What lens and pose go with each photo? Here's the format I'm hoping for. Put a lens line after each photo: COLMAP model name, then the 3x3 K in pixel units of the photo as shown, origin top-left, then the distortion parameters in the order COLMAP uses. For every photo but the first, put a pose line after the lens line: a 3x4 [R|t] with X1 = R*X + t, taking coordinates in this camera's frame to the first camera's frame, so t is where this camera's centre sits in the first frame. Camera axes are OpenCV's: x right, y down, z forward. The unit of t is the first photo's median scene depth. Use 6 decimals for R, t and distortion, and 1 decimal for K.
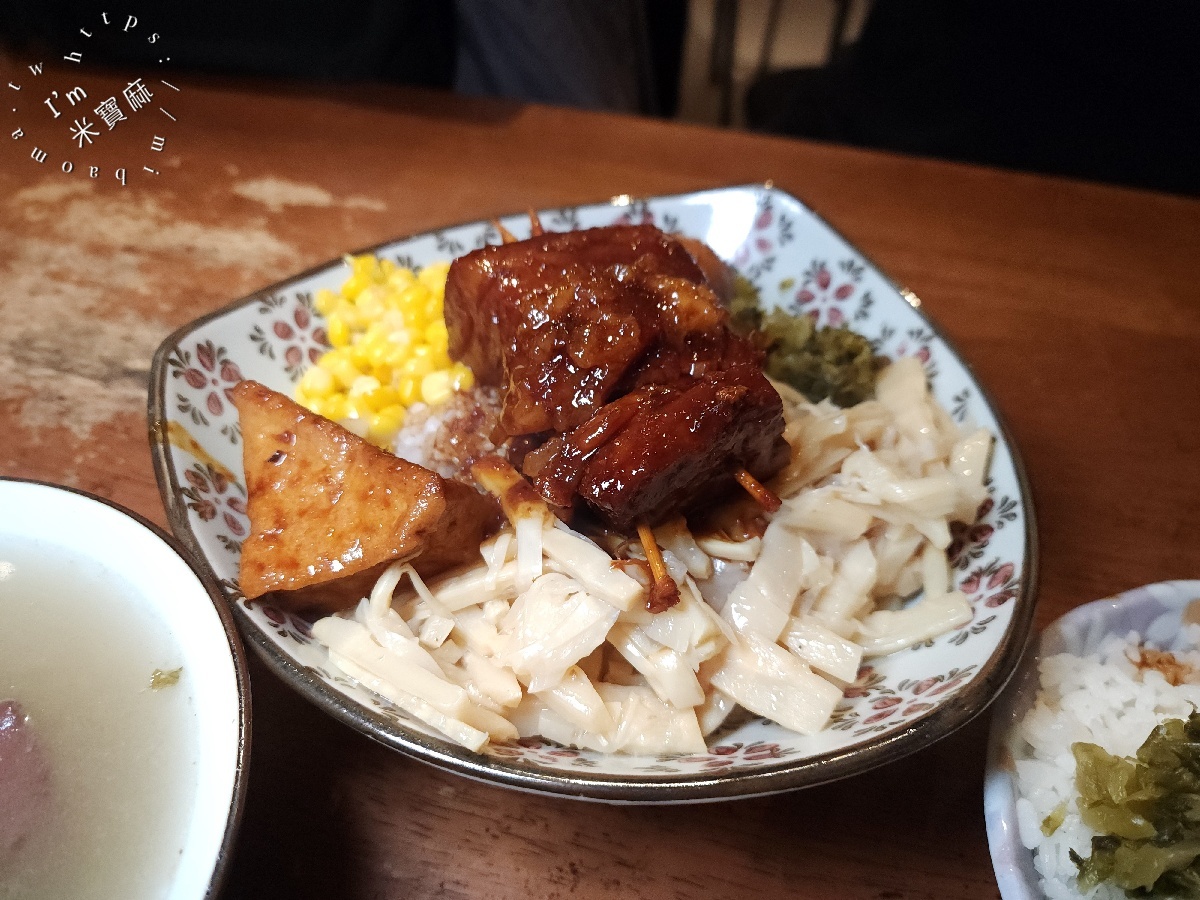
lens RADIAL K [[868.6, 0, 616.3], [0, 868.6, 448.7], [0, 0, 1]] dist [-0.025457, -0.001320]
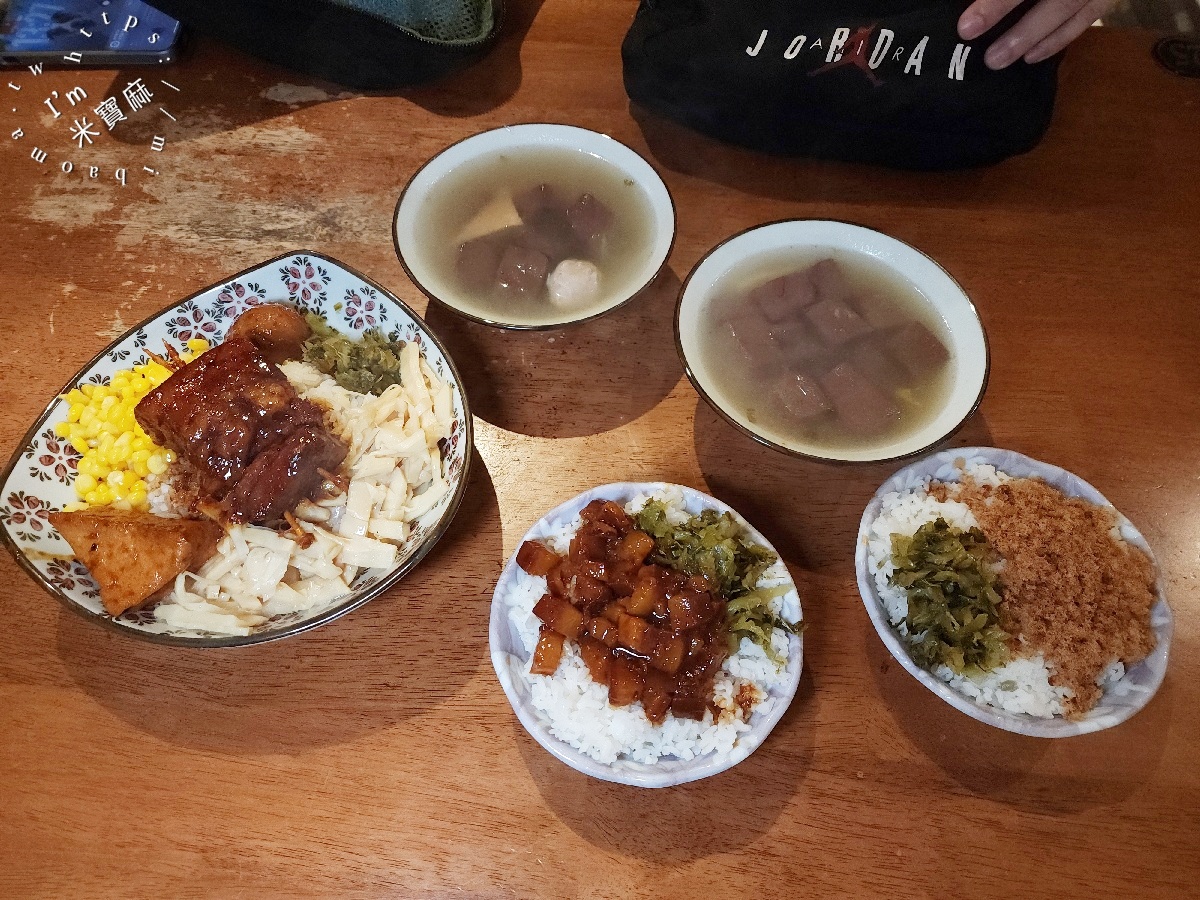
lens RADIAL K [[790.0, 0, 600.0], [0, 790.0, 450.0], [0, 0, 1]] dist [0.000575, -0.003900]
pose [[0.905386, -0.370871, 0.206713, 0.335938], [0.299238, 0.902753, 0.309021, -0.368819], [-0.301218, -0.217927, 0.928319, -0.898565]]
